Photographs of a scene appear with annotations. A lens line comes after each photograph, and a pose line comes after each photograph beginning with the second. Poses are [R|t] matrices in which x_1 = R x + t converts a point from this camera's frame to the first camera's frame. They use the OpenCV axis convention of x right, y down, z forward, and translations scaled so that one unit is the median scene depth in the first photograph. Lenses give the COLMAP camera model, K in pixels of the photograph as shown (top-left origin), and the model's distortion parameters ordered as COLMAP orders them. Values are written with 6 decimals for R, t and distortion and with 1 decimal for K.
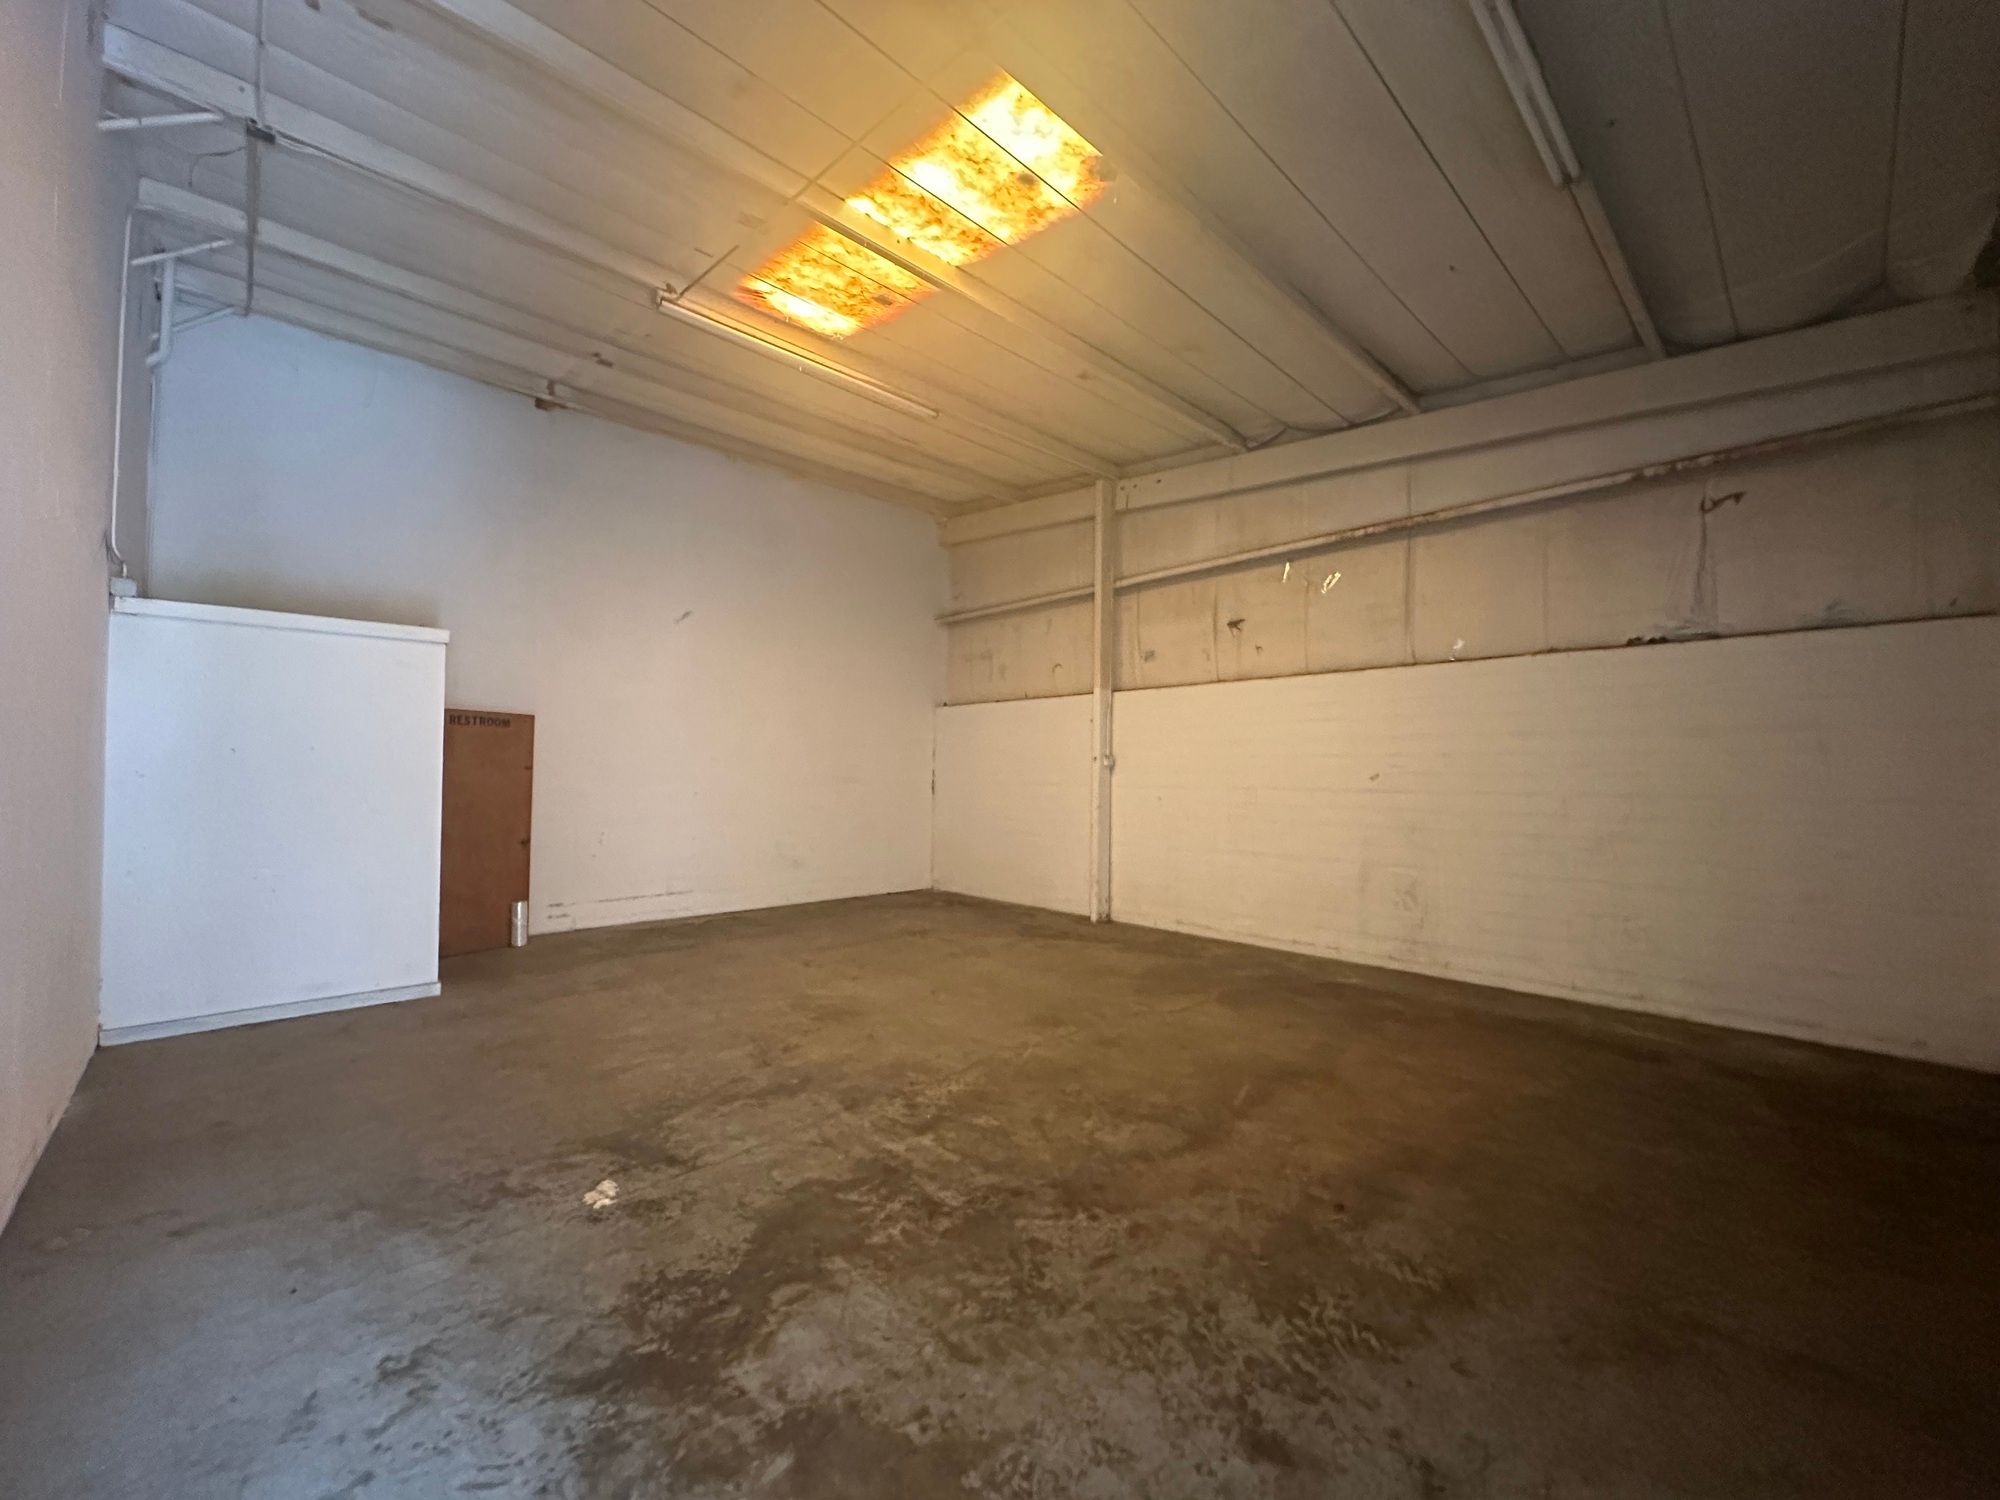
lens RADIAL K [[798.8, 0, 996.6], [0, 798.8, 752.1], [0, 0, 1]] dist [-0.001683, 0.000487]
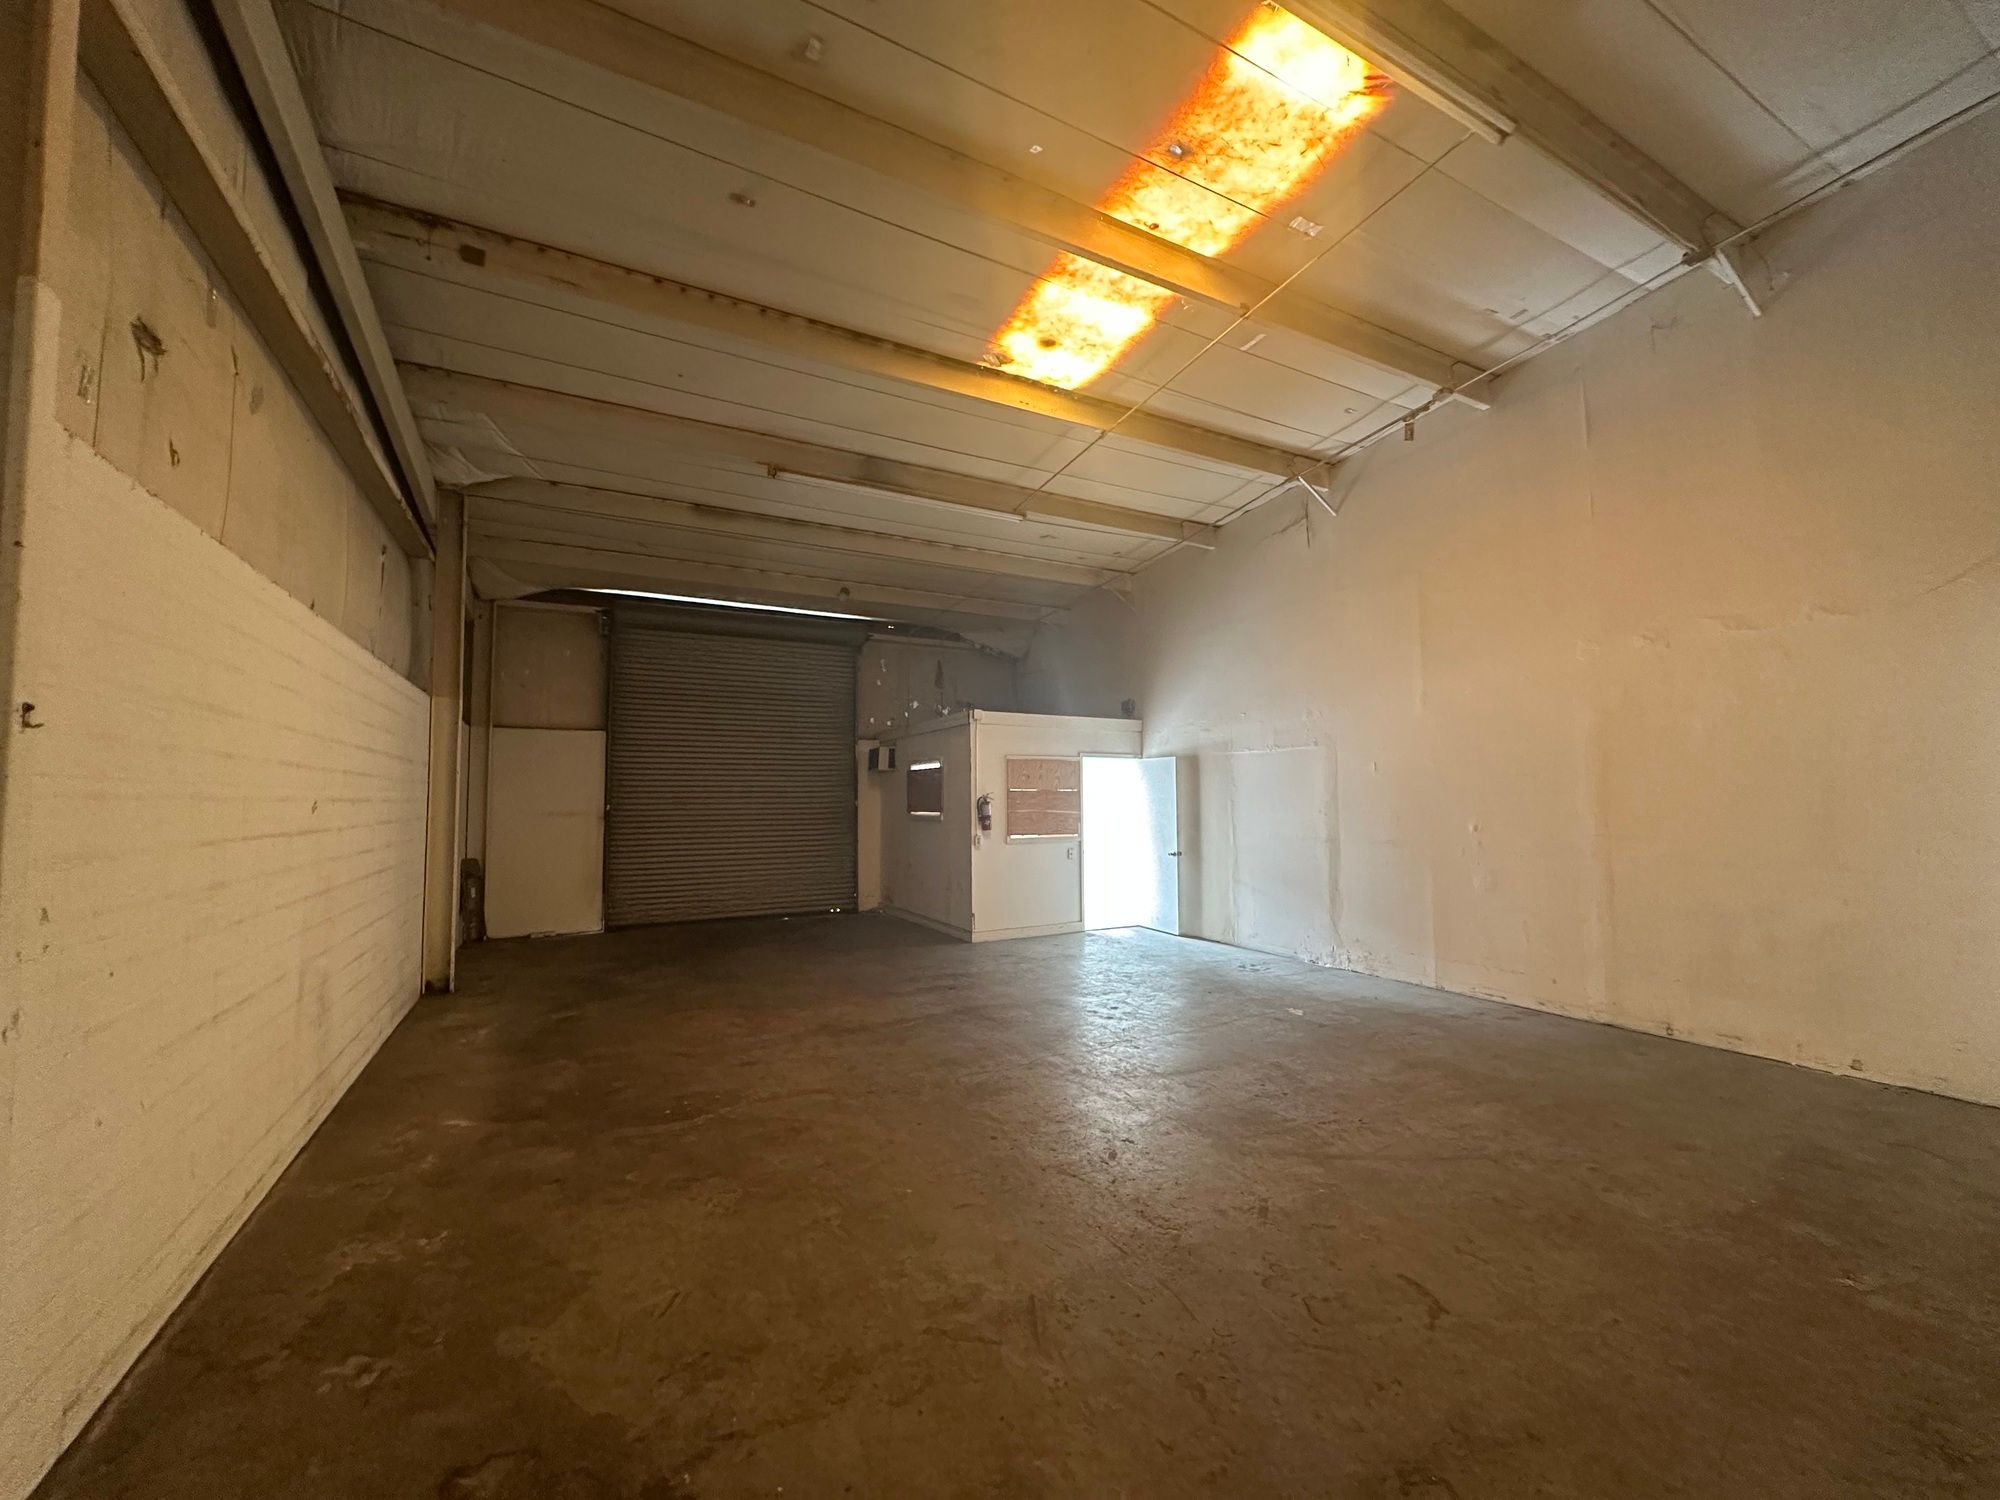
lens RADIAL K [[798.8, 0, 996.6], [0, 798.8, 752.1], [0, 0, 1]] dist [-0.001683, 0.000487]
pose [[-0.964010, 0.012446, 0.265576, -0.207878], [-0.009379, 0.996690, -0.080756, 0.050911], [-0.265702, -0.080340, -0.960702, 2.115199]]
